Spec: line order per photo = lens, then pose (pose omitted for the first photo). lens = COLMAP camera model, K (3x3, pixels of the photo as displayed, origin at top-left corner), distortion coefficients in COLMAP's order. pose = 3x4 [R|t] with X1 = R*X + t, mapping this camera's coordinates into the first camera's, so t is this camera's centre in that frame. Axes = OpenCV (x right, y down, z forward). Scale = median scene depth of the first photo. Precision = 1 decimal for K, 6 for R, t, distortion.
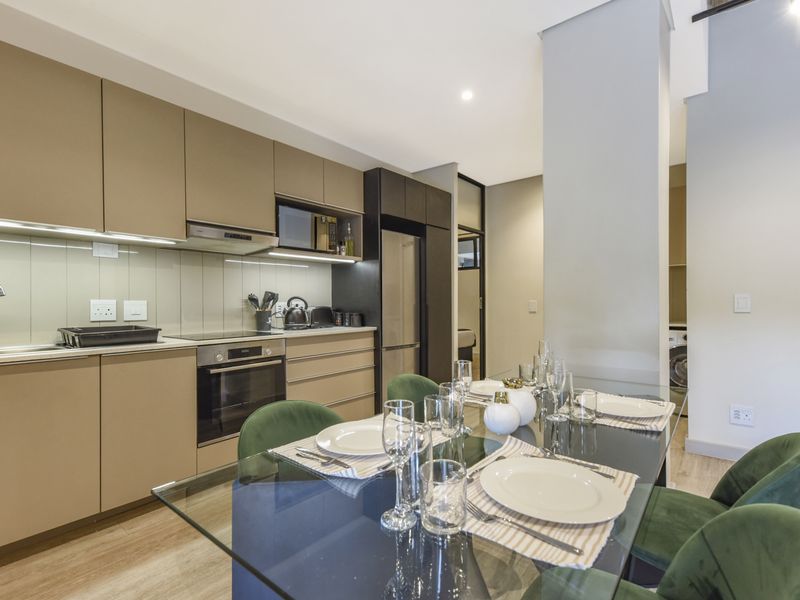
lens RADIAL K [[391.5, 0, 400.7], [0, 391.5, 303.8], [0, 0, 1]] dist [0.011172, -0.002691]
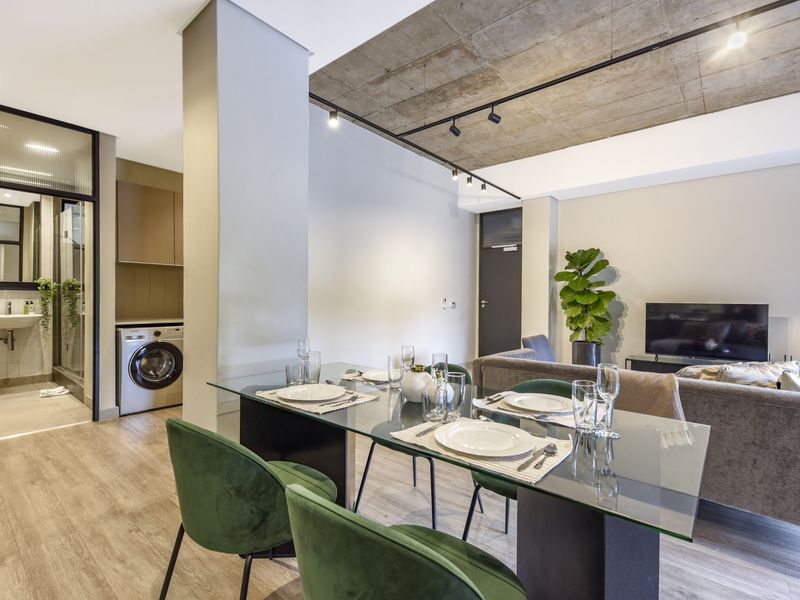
lens RADIAL K [[391.5, 0, 405.8], [0, 391.5, 297.9], [0, 0, 1]] dist [0.011172, -0.002691]
pose [[0.010530, 0.011695, 0.999876, -0.405184], [-0.004436, 0.999922, -0.011649, 0.000603], [-0.999935, -0.004313, 0.010581, 0.445204]]
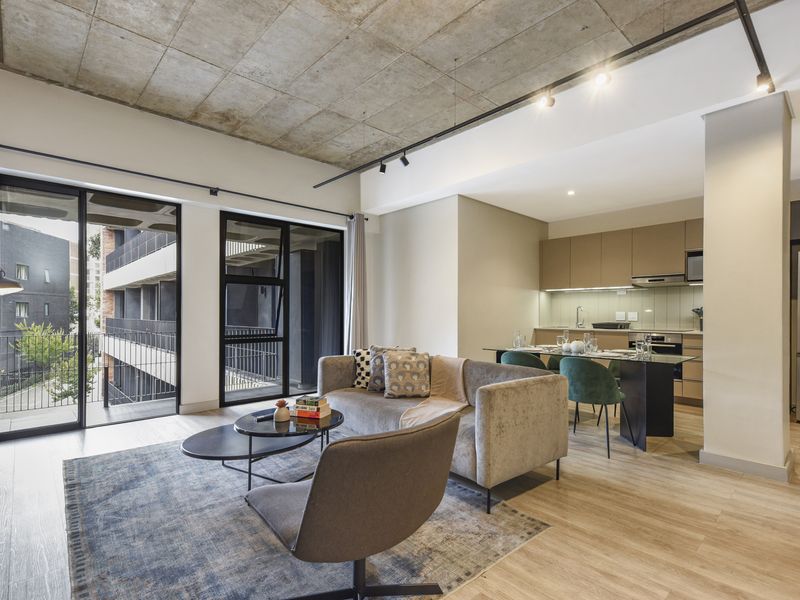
lens RADIAL K [[401.0, 0, 397.5], [0, 401.0, 310.0], [0, 0, 1]] dist [0.016061, 0.001302]
pose [[-0.156459, 0.000918, -0.987684, 1.641570], [-0.006713, 0.999975, 0.001993, -0.014778], [0.987662, 0.006942, -0.156449, 0.016958]]
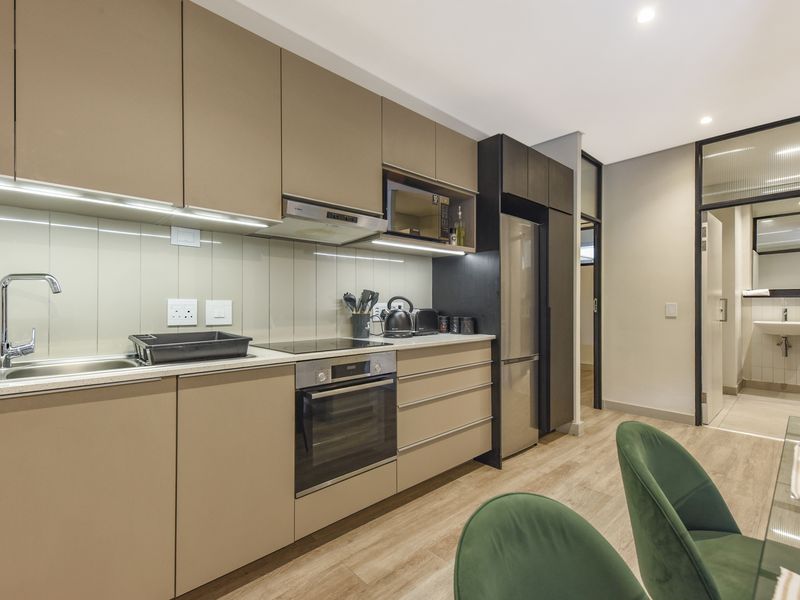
lens RADIAL K [[391.5, 0, 400.0], [0, 391.5, 303.2], [0, 0, 1]] dist [0.011172, -0.002691]
pose [[0.989996, 0.006987, -0.140922, -0.171958], [-0.007457, 0.999968, -0.002807, -0.002457], [0.140898, 0.003829, 0.990017, 0.228564]]
